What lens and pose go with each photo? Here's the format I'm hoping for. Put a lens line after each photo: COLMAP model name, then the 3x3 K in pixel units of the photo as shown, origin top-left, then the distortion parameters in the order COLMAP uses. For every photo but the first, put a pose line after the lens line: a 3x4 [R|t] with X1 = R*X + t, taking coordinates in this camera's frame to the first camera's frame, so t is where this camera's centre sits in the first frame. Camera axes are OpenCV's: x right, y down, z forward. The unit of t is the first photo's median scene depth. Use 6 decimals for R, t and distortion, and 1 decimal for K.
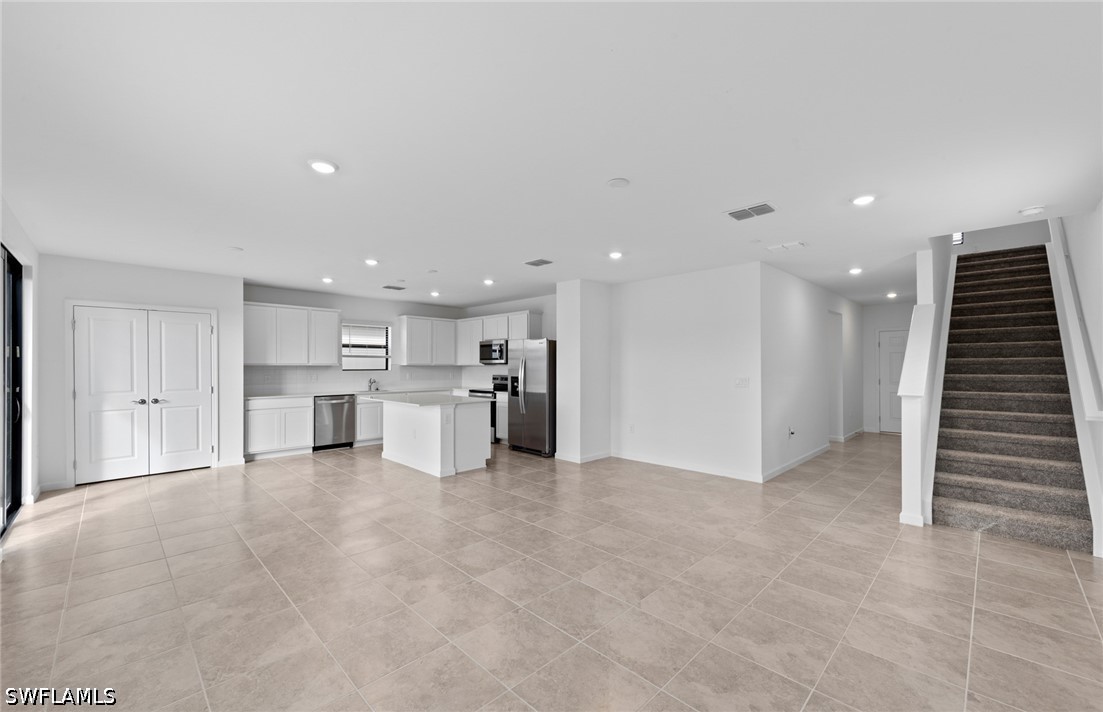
lens RADIAL K [[437.9, 0, 553.9], [0, 437.9, 365.2], [0, 0, 1]] dist [0.005869, 0.000147]
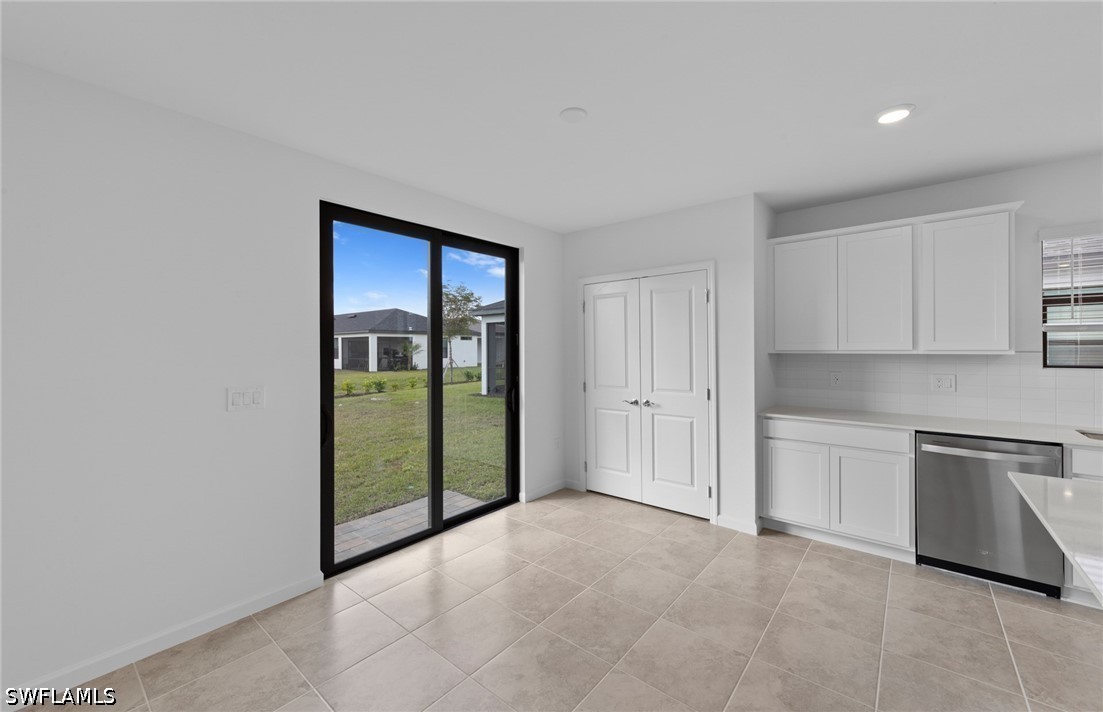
lens RADIAL K [[431.8, 0, 548.1], [0, 431.8, 345.0], [0, 0, 1]] dist [0.000873, 0.000019]
pose [[0.085458, -0.004682, -0.996331, -0.237514], [0.006835, 0.999968, -0.004113, -0.012786], [0.996318, -0.006459, 0.085487, 0.857033]]
